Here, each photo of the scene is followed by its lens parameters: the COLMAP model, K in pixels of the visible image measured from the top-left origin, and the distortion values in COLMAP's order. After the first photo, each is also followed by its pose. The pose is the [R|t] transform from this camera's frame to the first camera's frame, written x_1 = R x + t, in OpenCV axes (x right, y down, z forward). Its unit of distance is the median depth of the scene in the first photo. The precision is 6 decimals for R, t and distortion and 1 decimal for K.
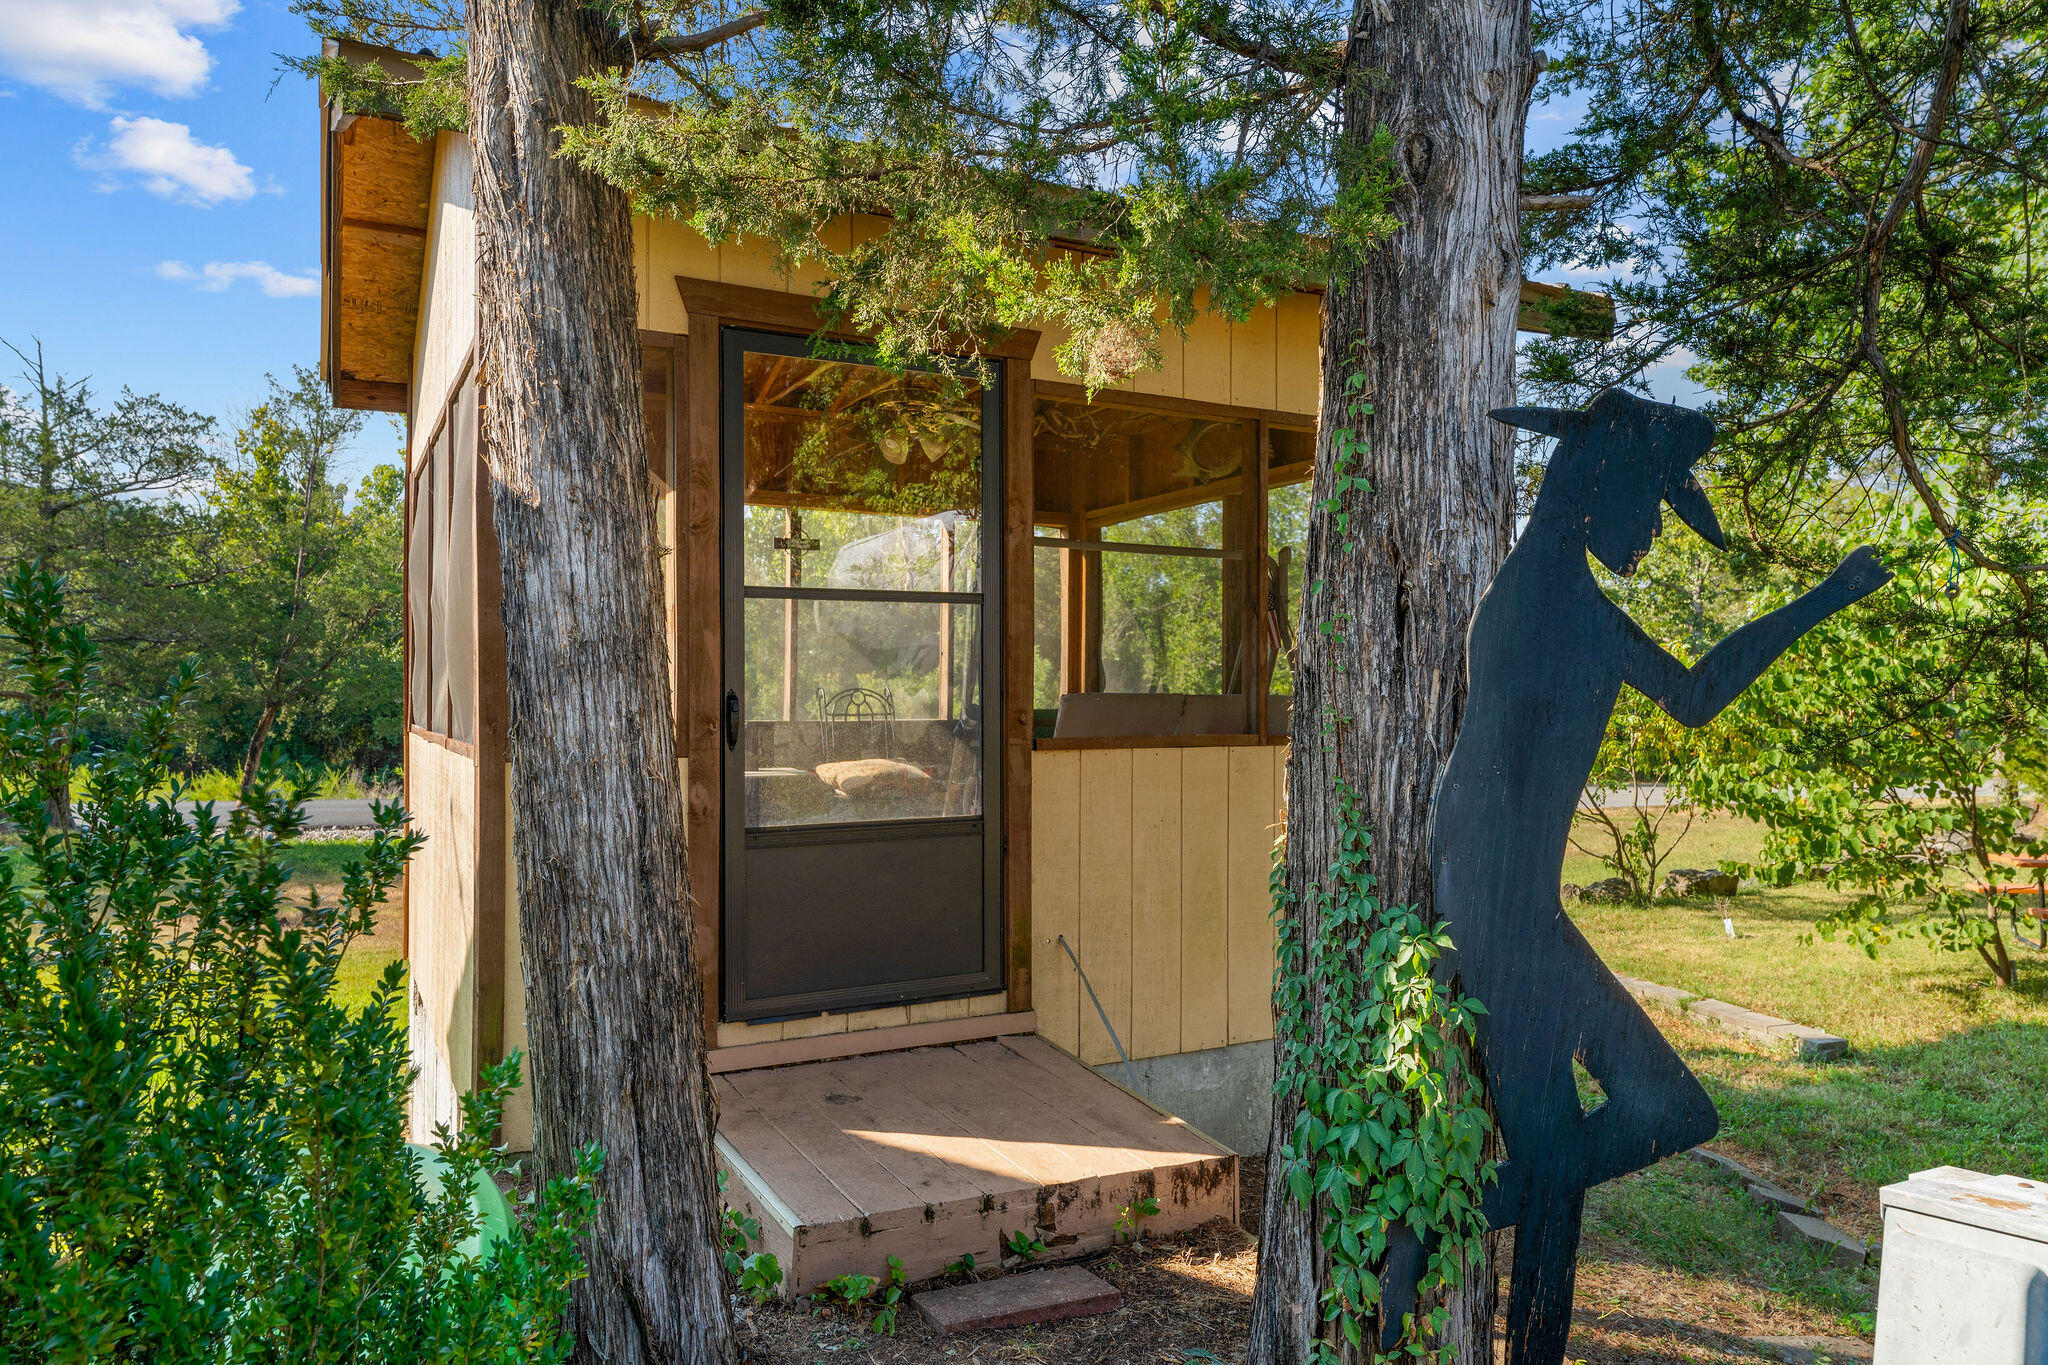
lens RADIAL K [[1327.4, 0, 1021.9], [0, 1327.4, 680.7], [0, 0, 1]] dist [0.011617, 0.002396]
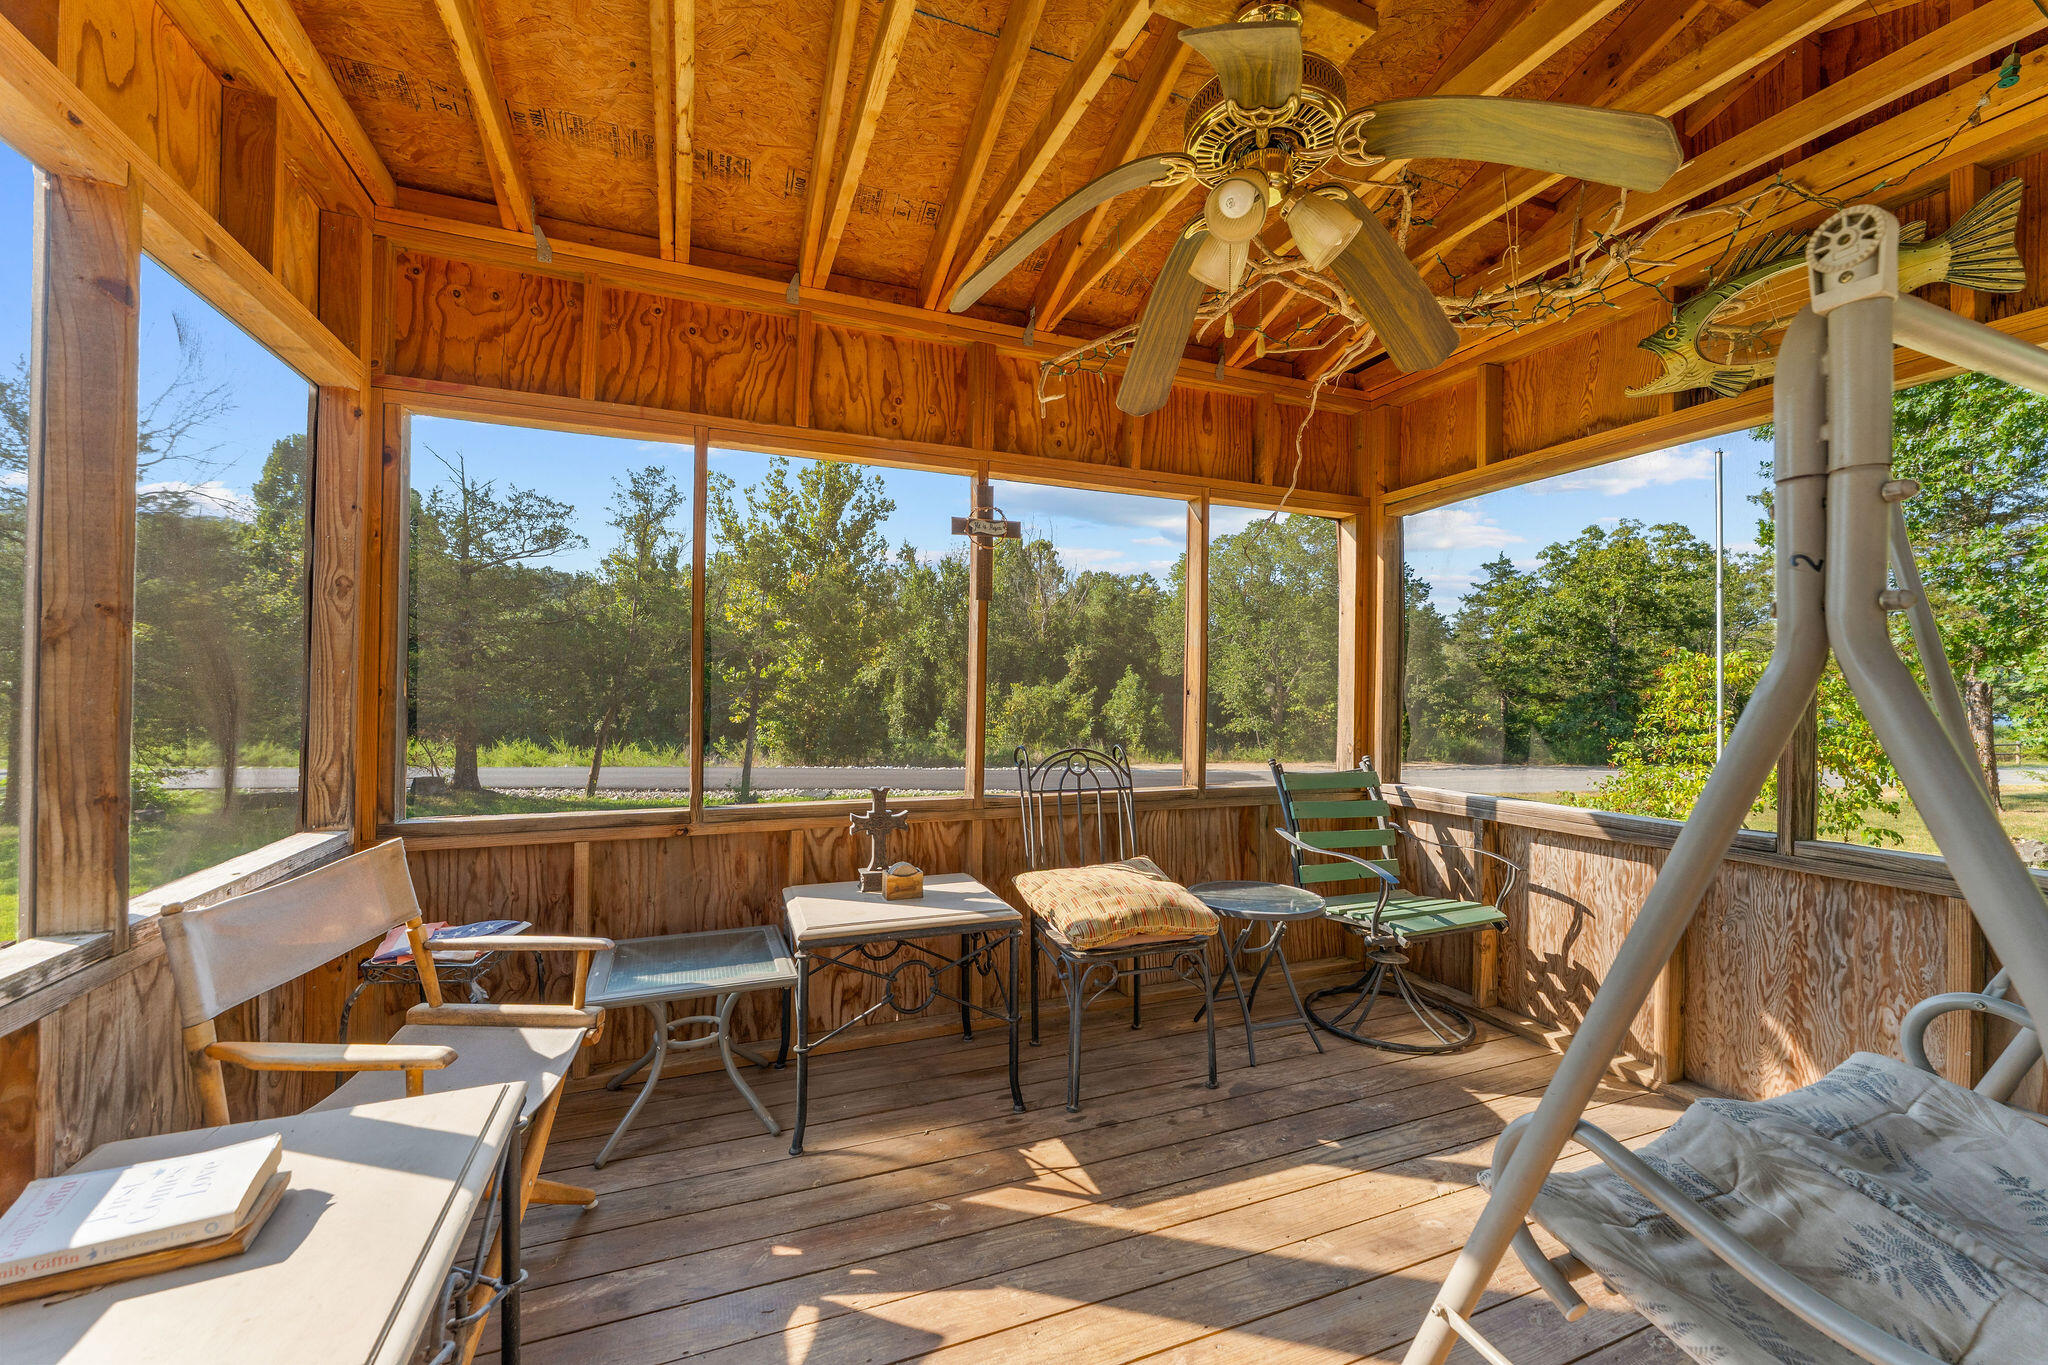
lens RADIAL K [[815.1, 0, 1029.6], [0, 815.1, 685.9], [0, 0, 1]] dist [0.002309, -0.000684]
pose [[0.995469, 0.005082, -0.094950, -0.031264], [-0.004990, 0.999987, 0.001211, -0.007157], [0.094955, -0.000731, 0.995481, 0.171526]]
